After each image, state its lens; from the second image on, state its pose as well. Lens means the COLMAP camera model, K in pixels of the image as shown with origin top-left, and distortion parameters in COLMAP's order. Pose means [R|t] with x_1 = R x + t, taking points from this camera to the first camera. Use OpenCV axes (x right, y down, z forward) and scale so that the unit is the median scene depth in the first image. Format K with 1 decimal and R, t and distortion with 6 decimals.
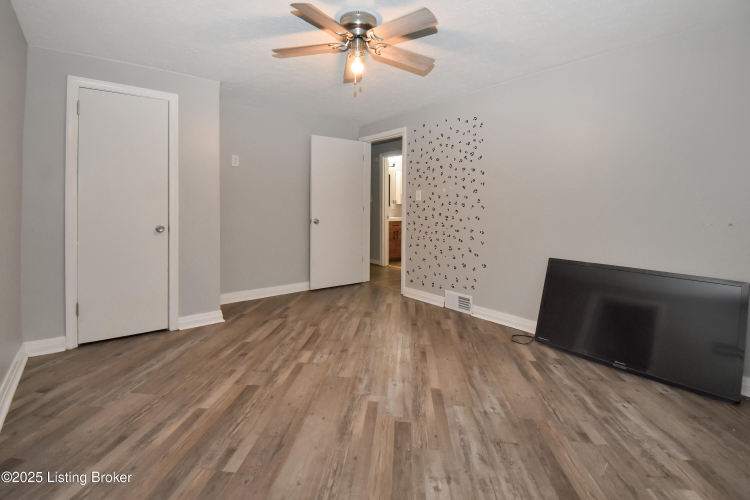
lens RADIAL K [[345.7, 0, 375.0], [0, 345.7, 250.0], [0, 0, 1]] dist [0.000332, -0.000114]
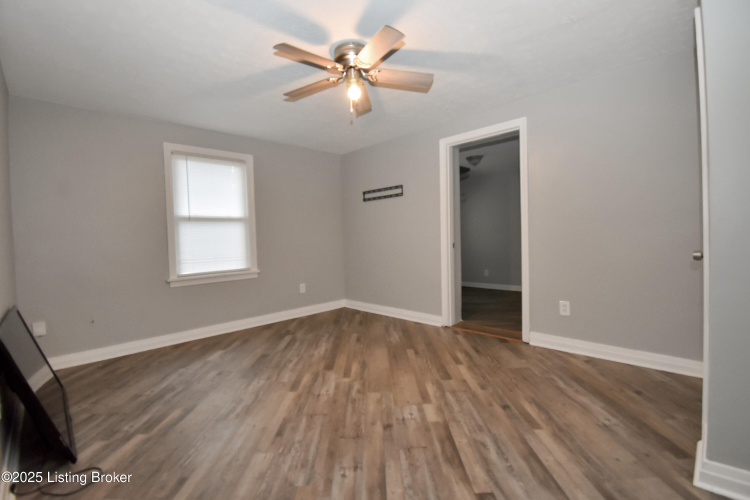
lens RADIAL K [[345.7, 0, 375.0], [0, 345.7, 250.0], [0, 0, 1]] dist [0.000332, -0.000114]
pose [[-0.995754, 0.028876, -0.087406, -0.010351], [0.014523, 0.986913, 0.160597, -0.227442], [0.090900, 0.158646, -0.983142, 1.917905]]
